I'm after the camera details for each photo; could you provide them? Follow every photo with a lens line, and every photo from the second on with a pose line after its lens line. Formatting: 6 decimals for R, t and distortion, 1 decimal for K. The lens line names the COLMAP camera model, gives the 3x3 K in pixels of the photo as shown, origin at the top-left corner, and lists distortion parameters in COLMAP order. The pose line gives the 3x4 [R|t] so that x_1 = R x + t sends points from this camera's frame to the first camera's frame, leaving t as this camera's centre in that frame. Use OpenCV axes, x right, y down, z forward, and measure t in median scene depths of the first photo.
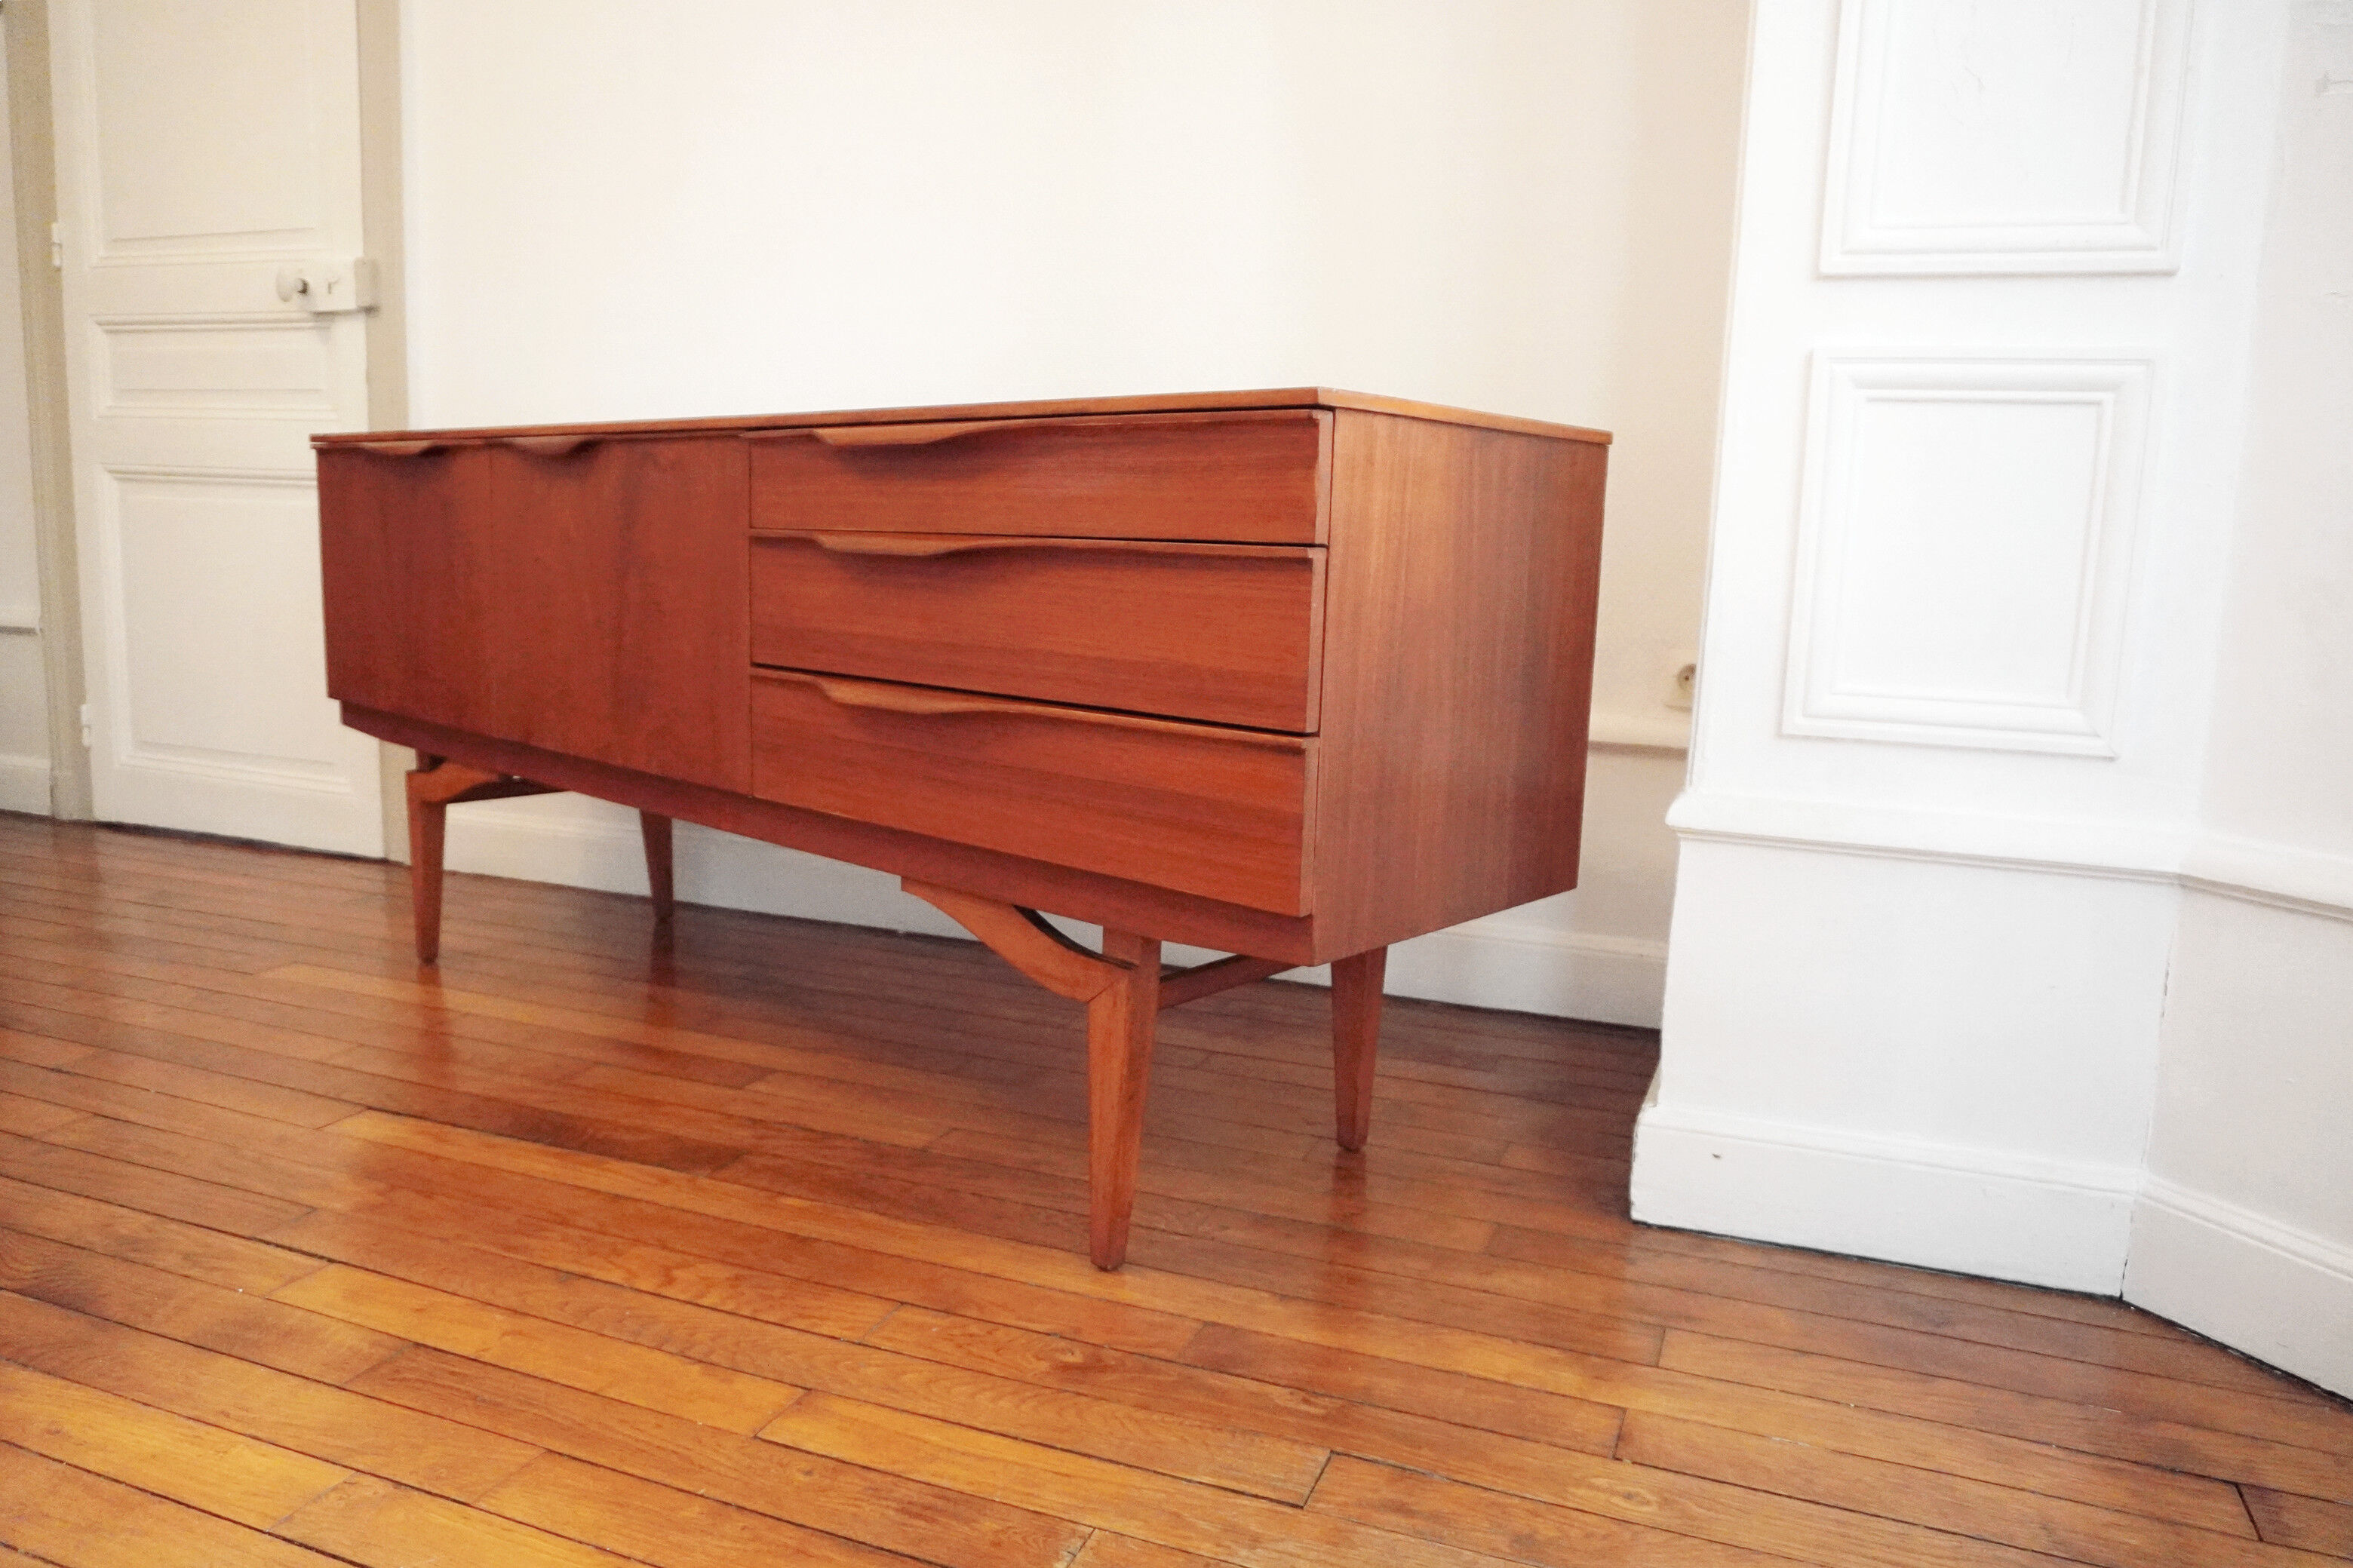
lens RADIAL K [[1639.4, 0, 1191.9], [0, 1639.4, 785.5], [0, 0, 1]] dist [-0.064833, 0.051480]
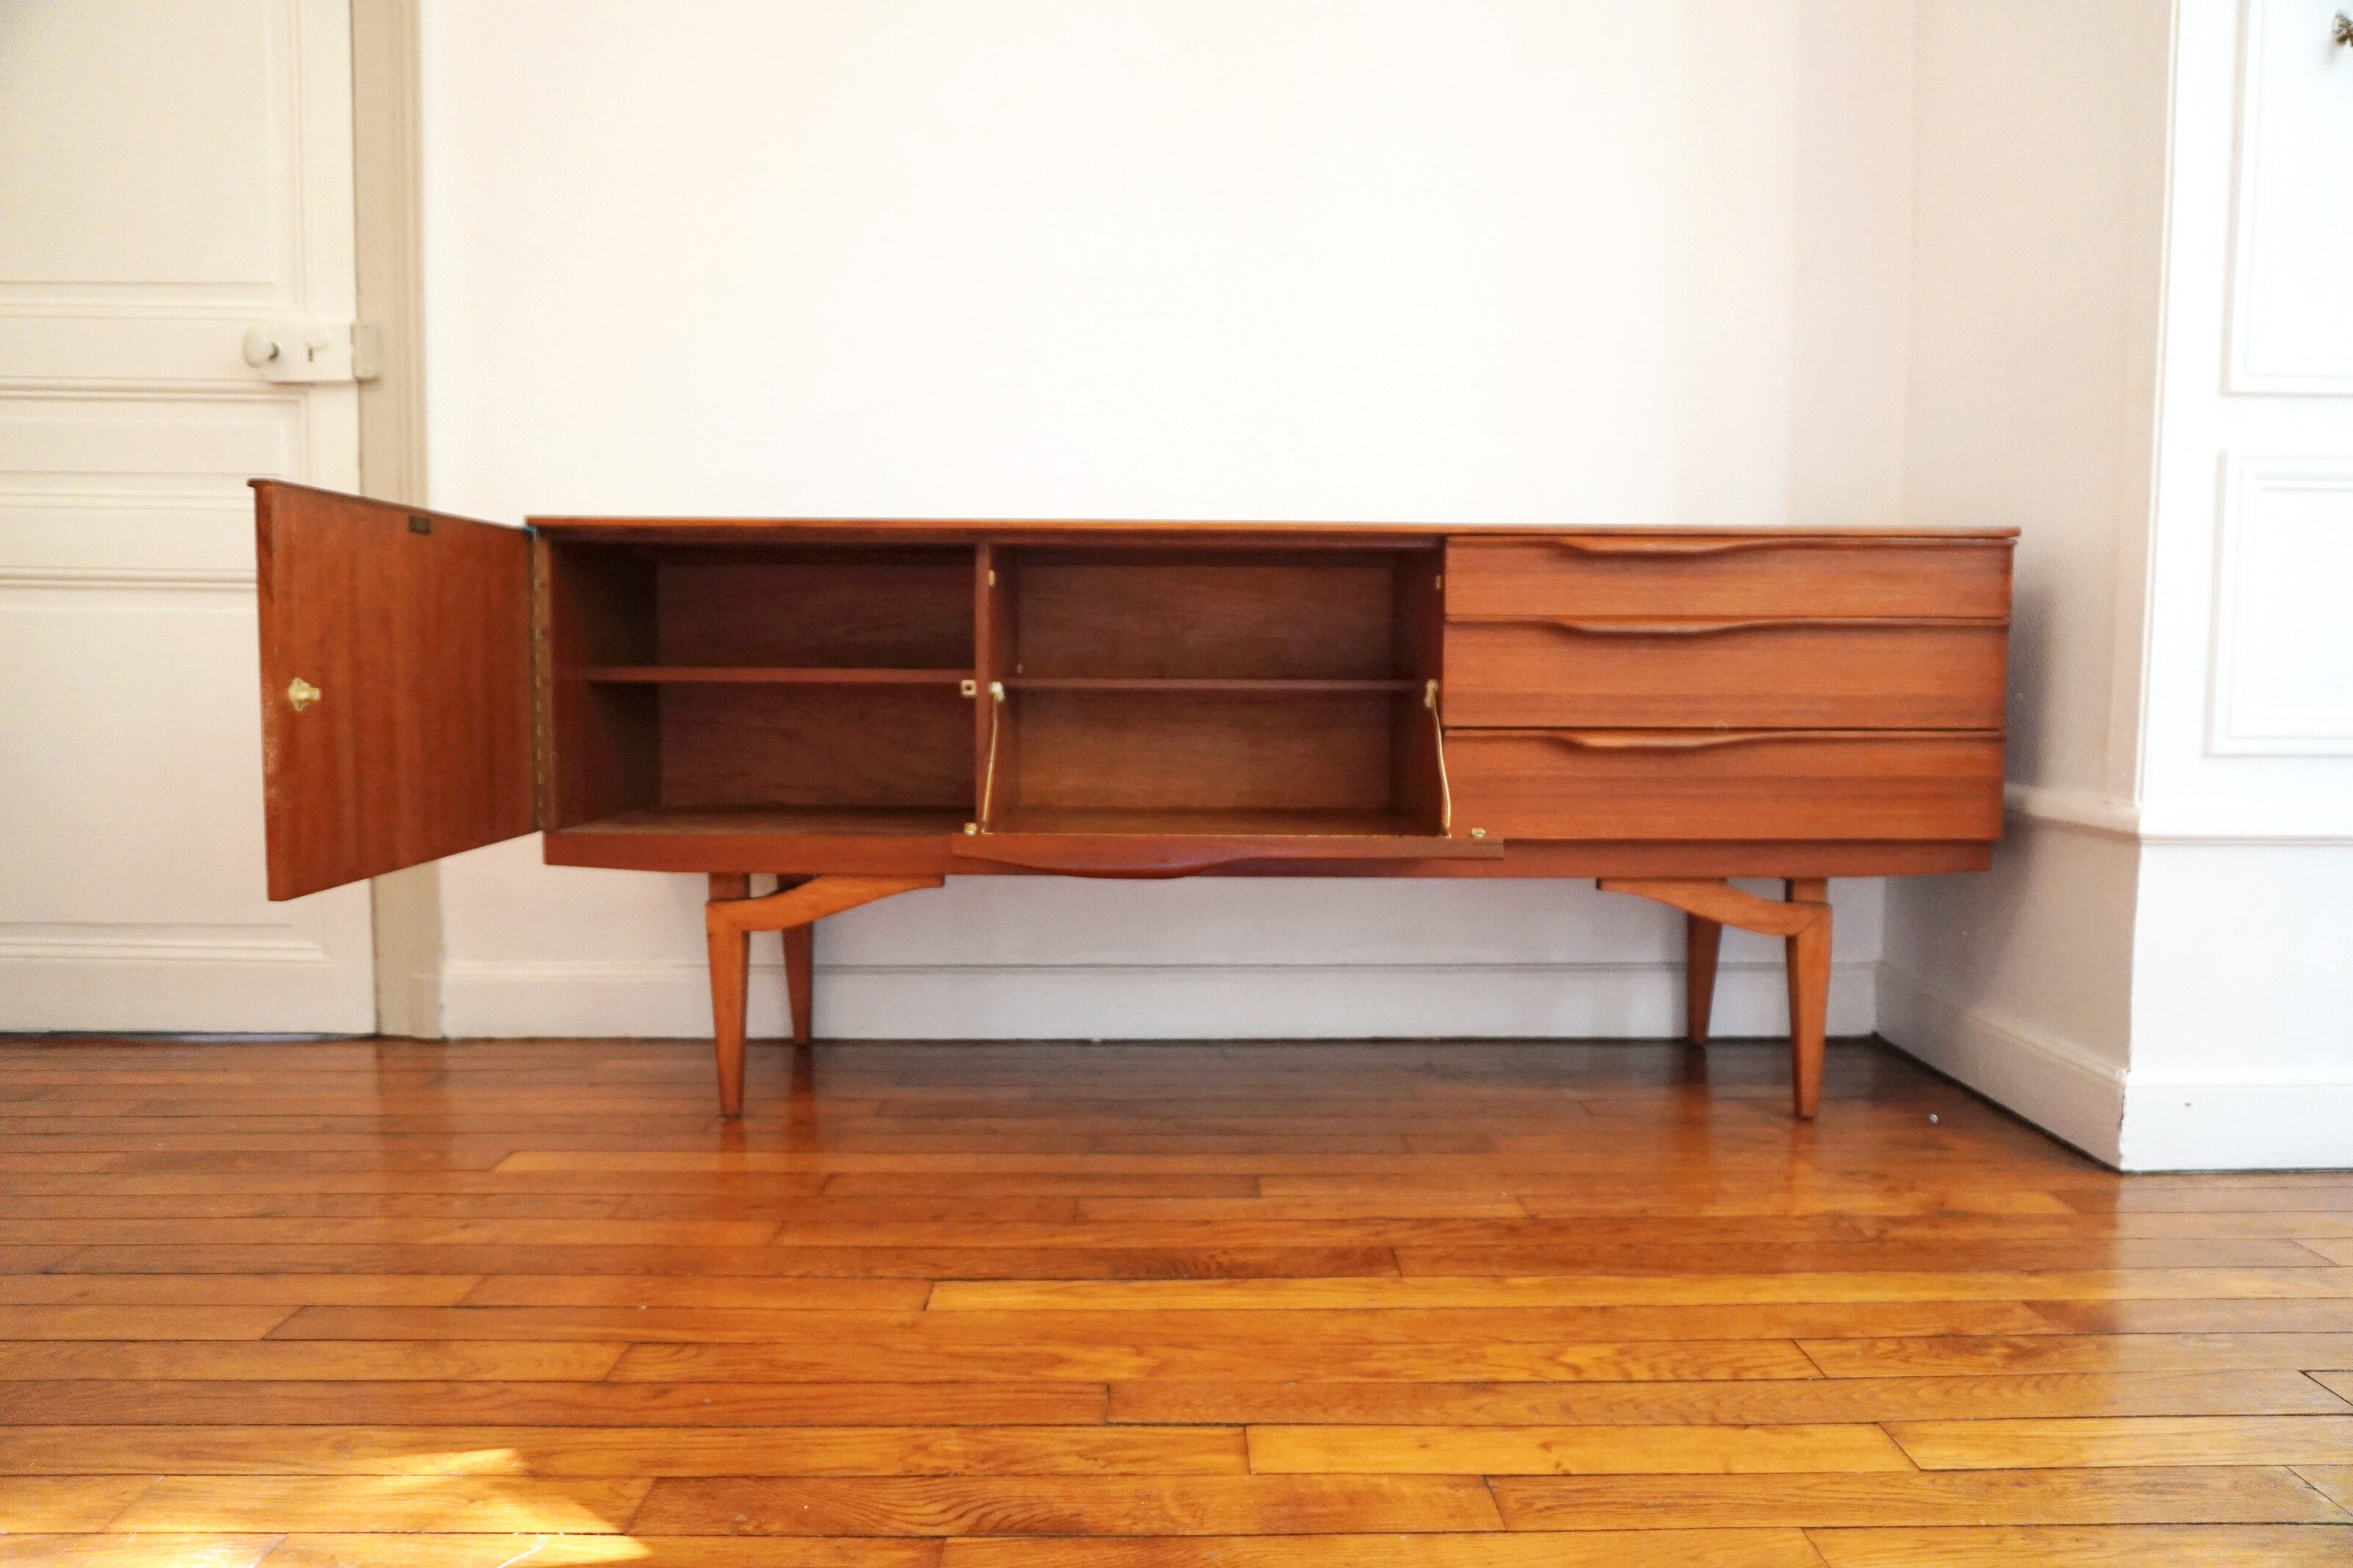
lens RADIAL K [[1590.1, 0, 1190.7], [0, 1590.1, 781.8], [0, 0, 1]] dist [-0.059030, 0.045986]
pose [[0.926341, -0.053774, 0.372829, -0.734425], [0.081214, 0.994992, -0.058277, -0.003725], [-0.367828, 0.084263, 0.926068, 0.162534]]
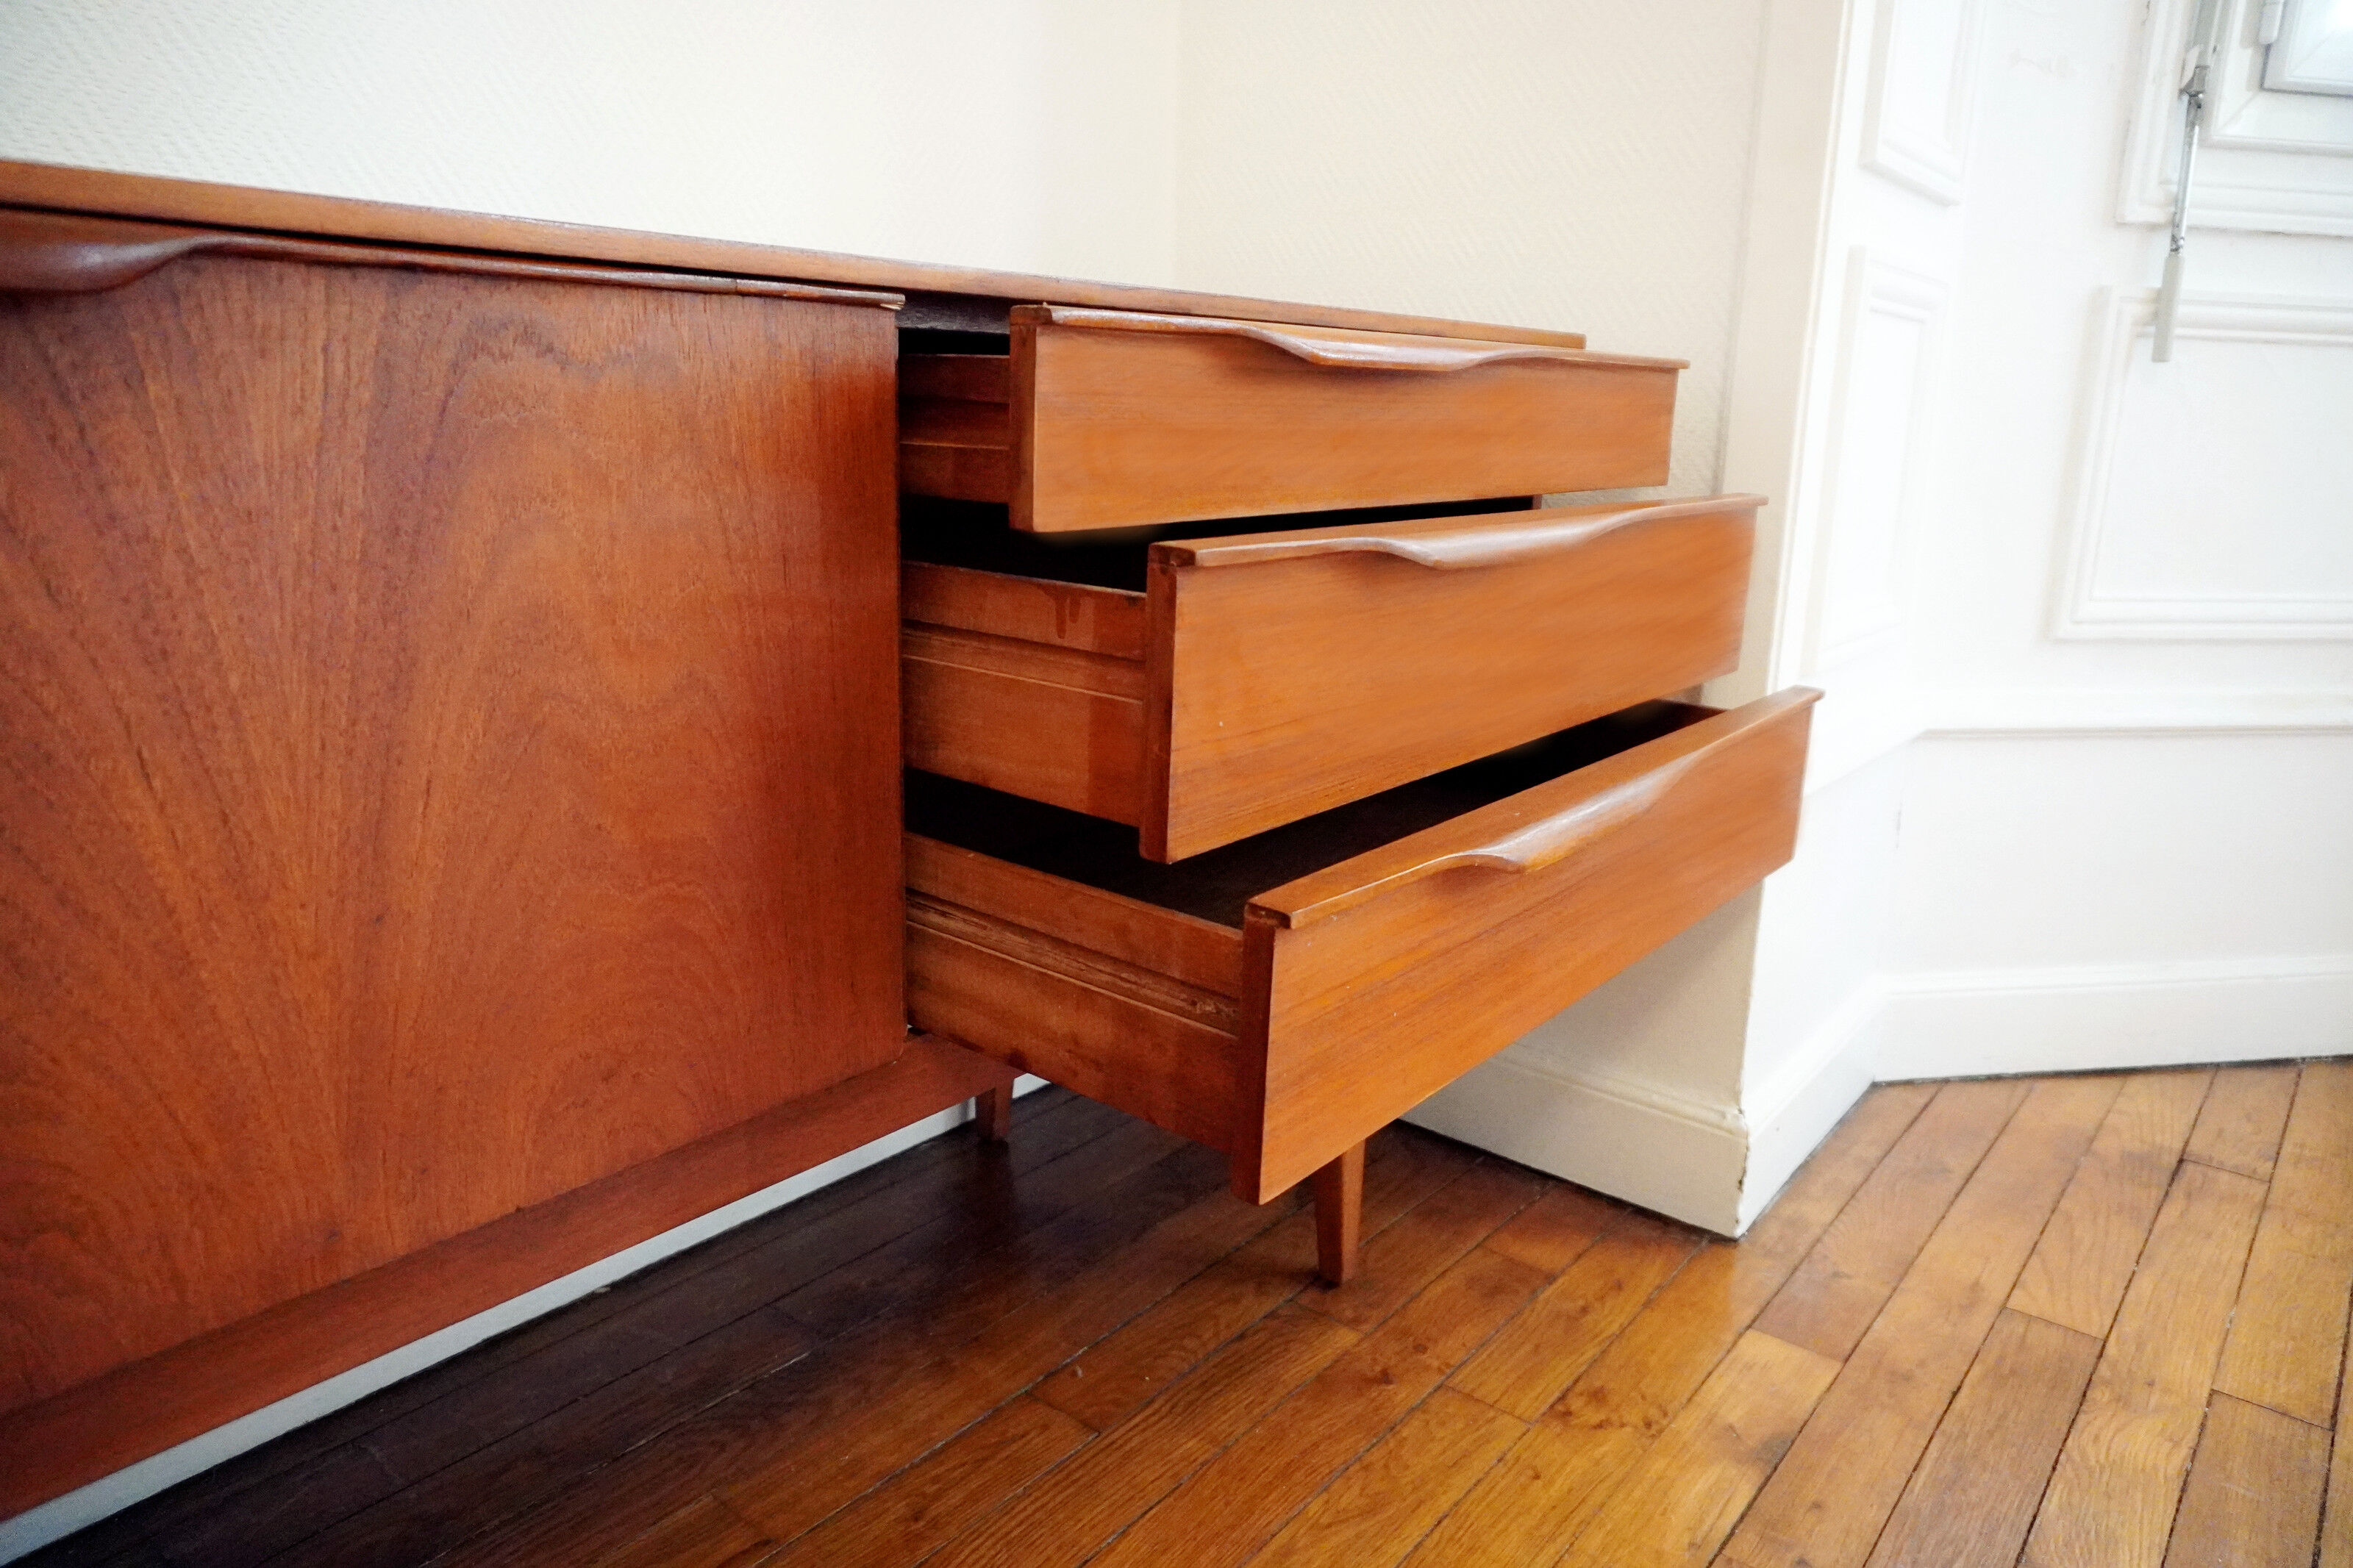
lens RADIAL K [[1531.1, 0, 1176.5], [0, 1531.1, 784.0], [0, 0, 1]] dist [-0.058433, 0.039157]
pose [[0.318257, -0.249851, 0.914487, -0.506486], [0.130998, 0.966981, 0.218603, -0.190232], [-0.938910, 0.050224, 0.340479, 0.950737]]
